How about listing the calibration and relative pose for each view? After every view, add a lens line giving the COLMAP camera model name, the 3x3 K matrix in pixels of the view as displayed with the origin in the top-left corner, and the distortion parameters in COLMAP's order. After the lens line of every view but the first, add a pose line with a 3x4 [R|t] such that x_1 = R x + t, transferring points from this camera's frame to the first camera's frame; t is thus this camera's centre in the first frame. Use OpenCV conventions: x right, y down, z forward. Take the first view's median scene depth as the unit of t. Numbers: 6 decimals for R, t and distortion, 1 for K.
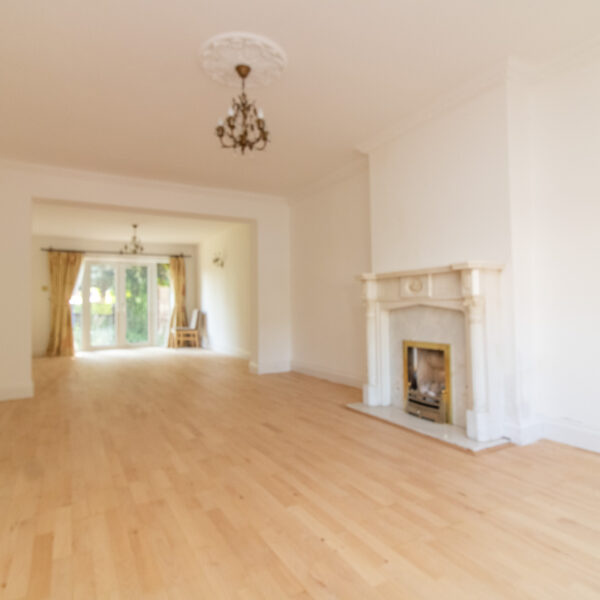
lens RADIAL K [[394.5, 0, 299.5], [0, 394.5, 320.9], [0, 0, 1]] dist [0.006560, 0.004355]
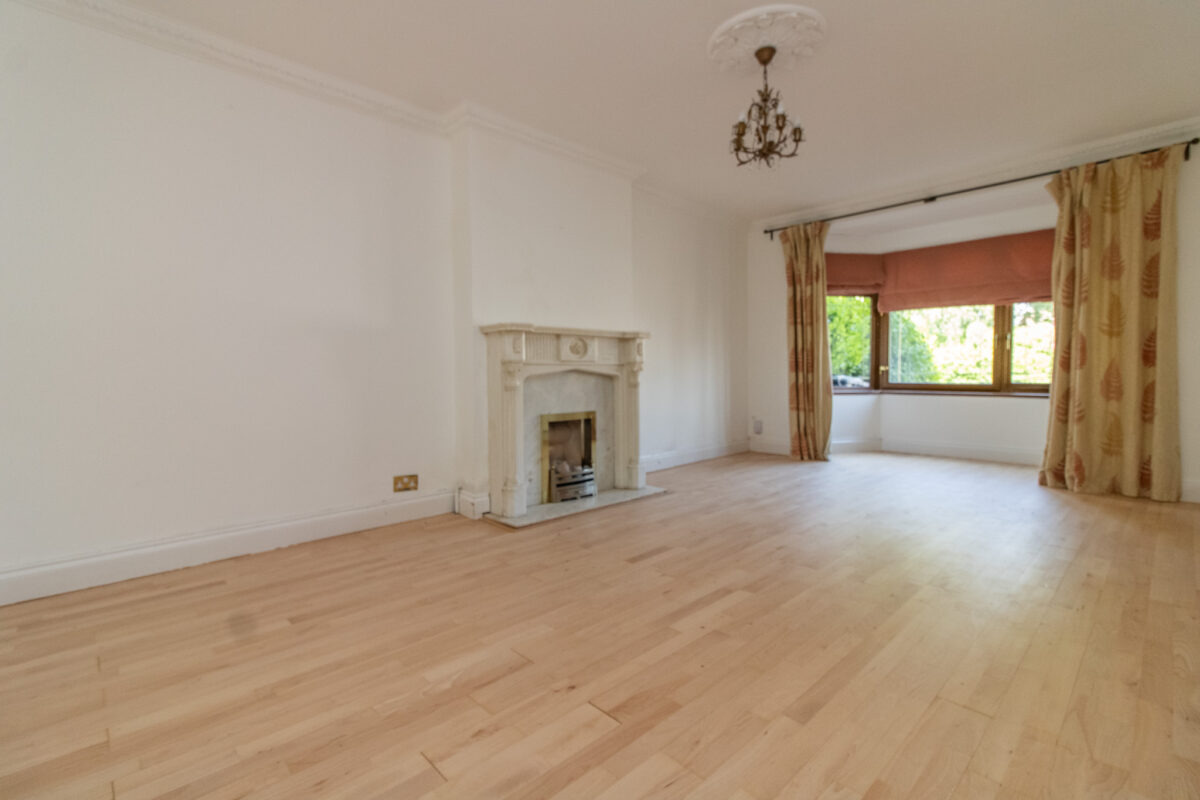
lens RADIAL K [[561.5, 0, 599.5], [0, 561.5, 385.1], [0, 0, 1]] dist [0.011127, -0.000114]
pose [[-0.242520, -0.001001, 0.970146, -0.769501], [0.045209, 0.998901, 0.012332, -0.016282], [-0.969093, 0.046850, -0.242208, 1.055691]]
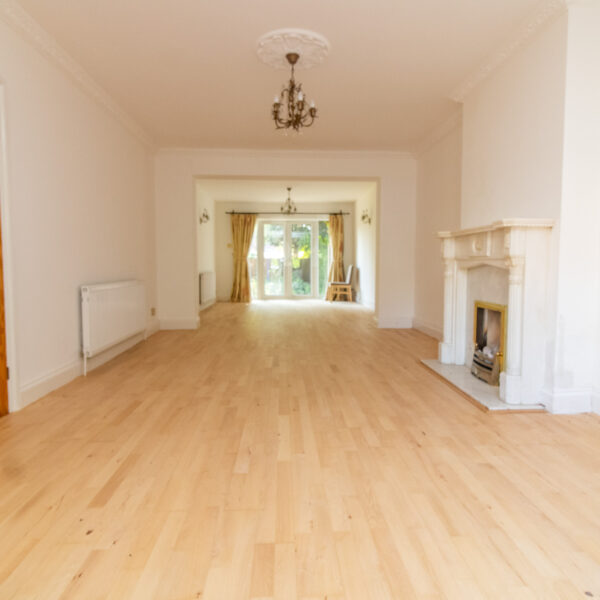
lens RADIAL K [[394.5, 0, 299.5], [0, 394.5, 320.9], [0, 0, 1]] dist [0.006560, 0.004355]
pose [[0.905966, 0.076769, -0.416331, 0.264253], [-0.030601, 0.992724, 0.116462, -0.001404], [0.422242, -0.092771, 0.901723, -0.069578]]
